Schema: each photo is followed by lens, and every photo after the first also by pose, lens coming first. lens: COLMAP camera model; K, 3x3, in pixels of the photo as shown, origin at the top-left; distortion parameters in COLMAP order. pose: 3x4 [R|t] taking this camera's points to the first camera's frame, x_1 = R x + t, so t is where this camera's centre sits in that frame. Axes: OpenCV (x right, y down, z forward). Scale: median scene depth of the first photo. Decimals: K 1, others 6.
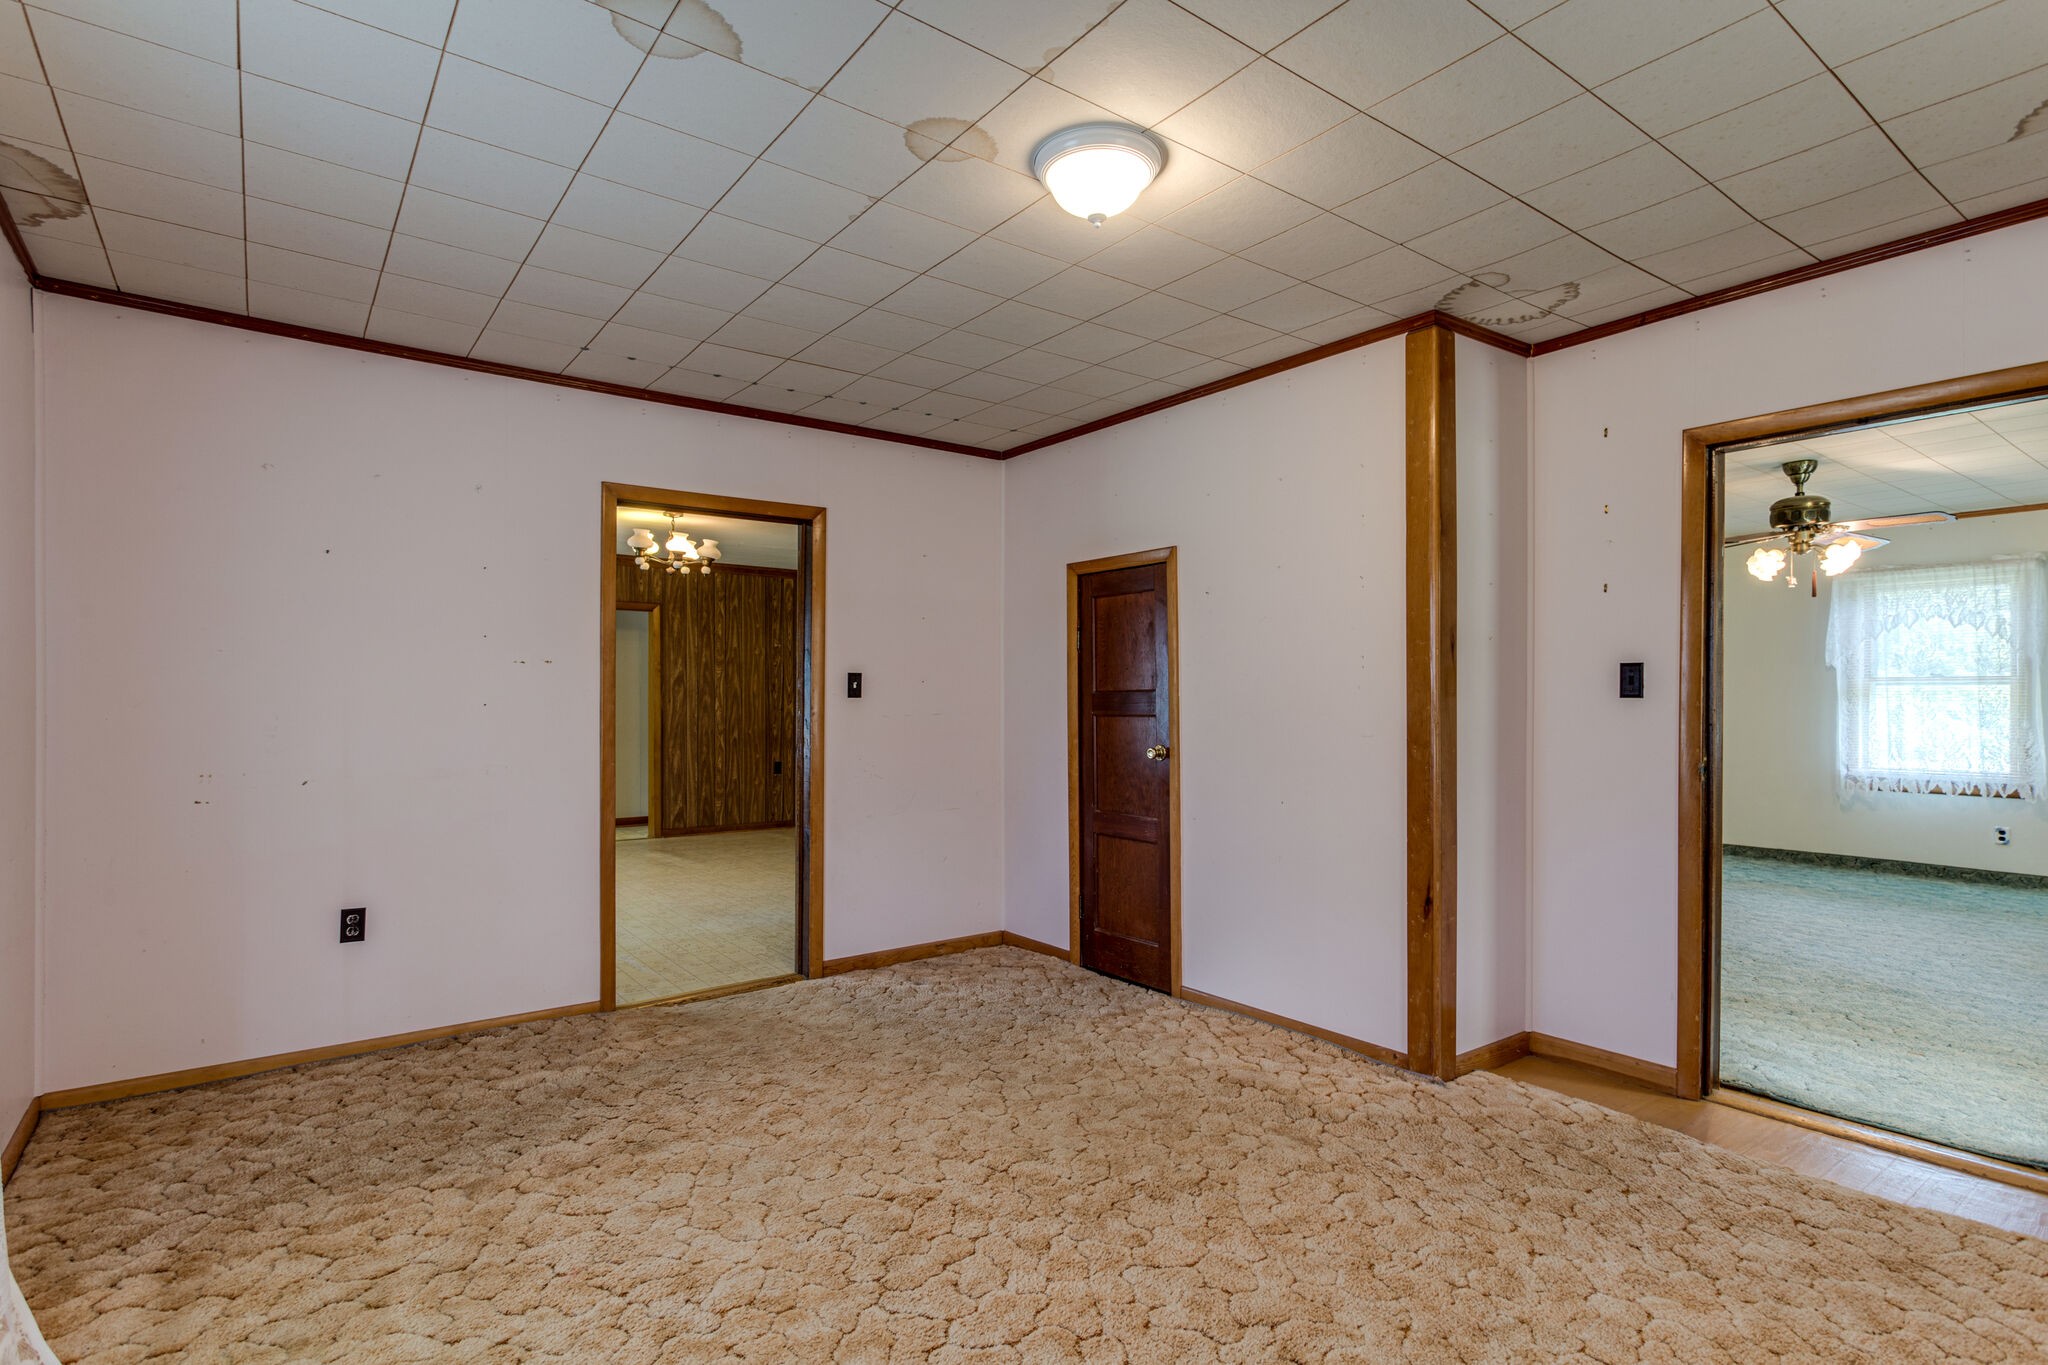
lens RADIAL K [[1026.7, 0, 1025.6], [0, 1026.7, 697.6], [0, 0, 1]] dist [0.001122, 0.000860]
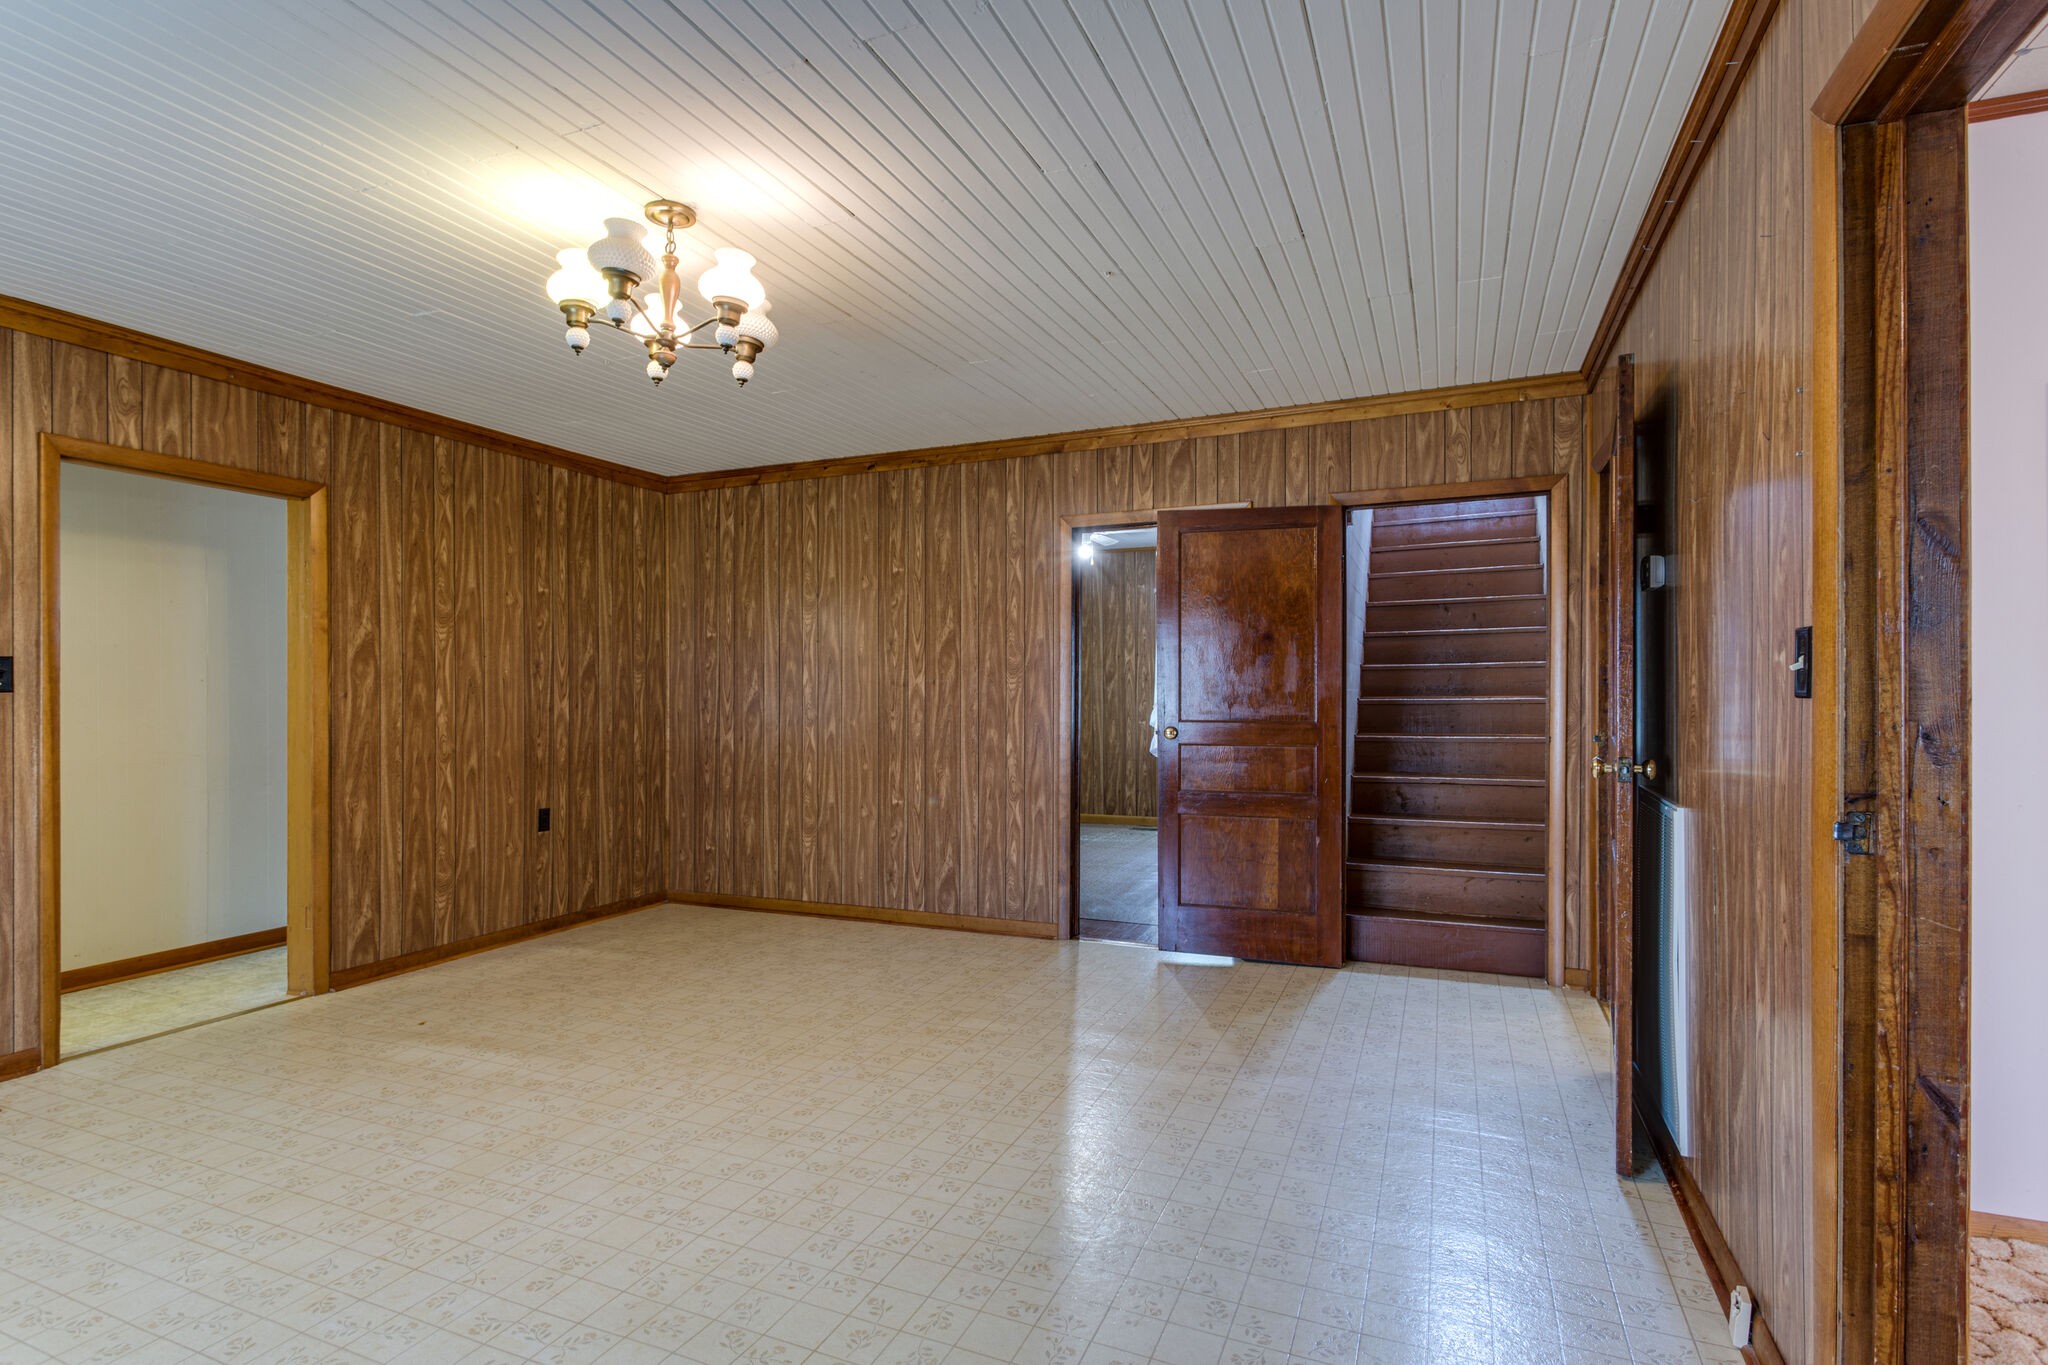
lens RADIAL K [[1026.7, 0, 1017.2], [0, 1026.7, 687.8], [0, 0, 1]] dist [0.001122, 0.000860]
pose [[0.864865, -0.006139, 0.501968, -0.309303], [0.009208, 0.999951, -0.003636, 0.004259], [-0.501921, 0.007766, 0.864879, 0.432986]]
